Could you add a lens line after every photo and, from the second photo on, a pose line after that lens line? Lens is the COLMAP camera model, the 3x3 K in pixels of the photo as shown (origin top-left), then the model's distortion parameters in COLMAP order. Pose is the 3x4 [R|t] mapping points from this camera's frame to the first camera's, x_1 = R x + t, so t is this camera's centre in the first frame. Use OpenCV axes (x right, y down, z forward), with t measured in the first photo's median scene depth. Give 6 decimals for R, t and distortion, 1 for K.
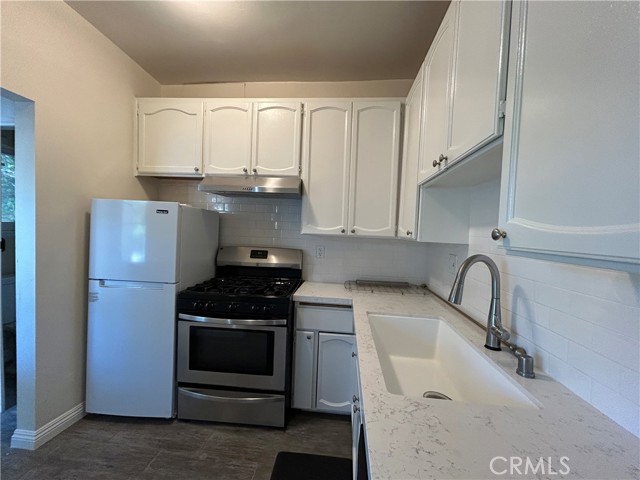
lens RADIAL K [[258.8, 0, 322.4], [0, 258.8, 239.3], [0, 0, 1]] dist [-0.000621, -0.000425]
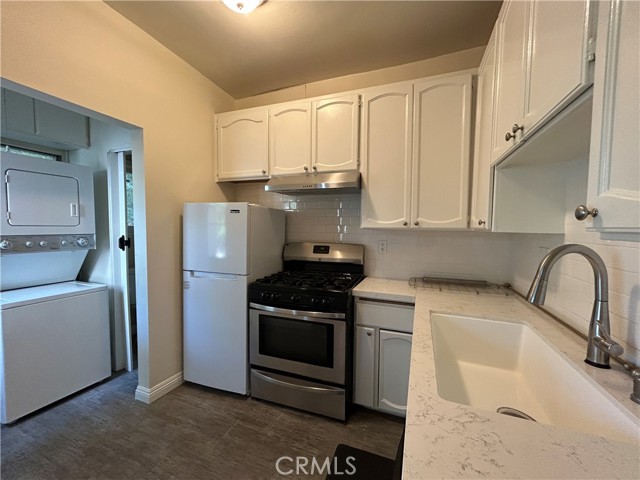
lens RADIAL K [[258.8, 0, 322.8], [0, 258.8, 240.0], [0, 0, 1]] dist [-0.000621, -0.000425]
pose [[0.961489, -0.016075, -0.274374, 0.056289], [0.018530, 0.999808, 0.006357, 0.017193], [0.274219, -0.011196, 0.961602, 0.018613]]
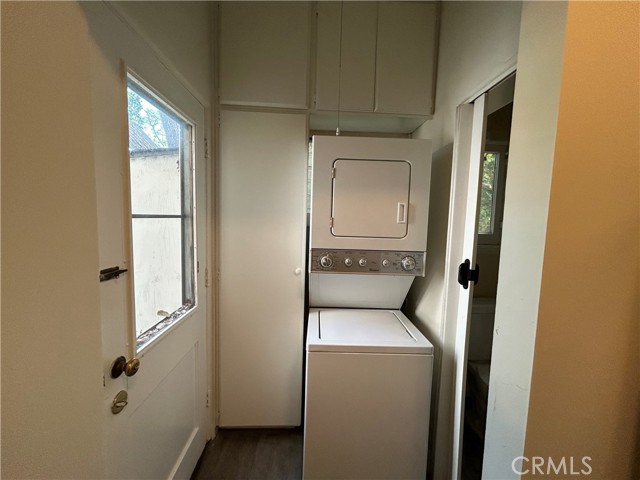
lens RADIAL K [[258.8, 0, 322.7], [0, 258.8, 240.4], [0, 0, 1]] dist [-0.000621, -0.000425]
pose [[0.140769, 0.043164, -0.989101, -0.569476], [-0.062797, 0.997427, 0.034590, -0.055930], [0.988049, 0.057244, 0.143117, 0.461748]]
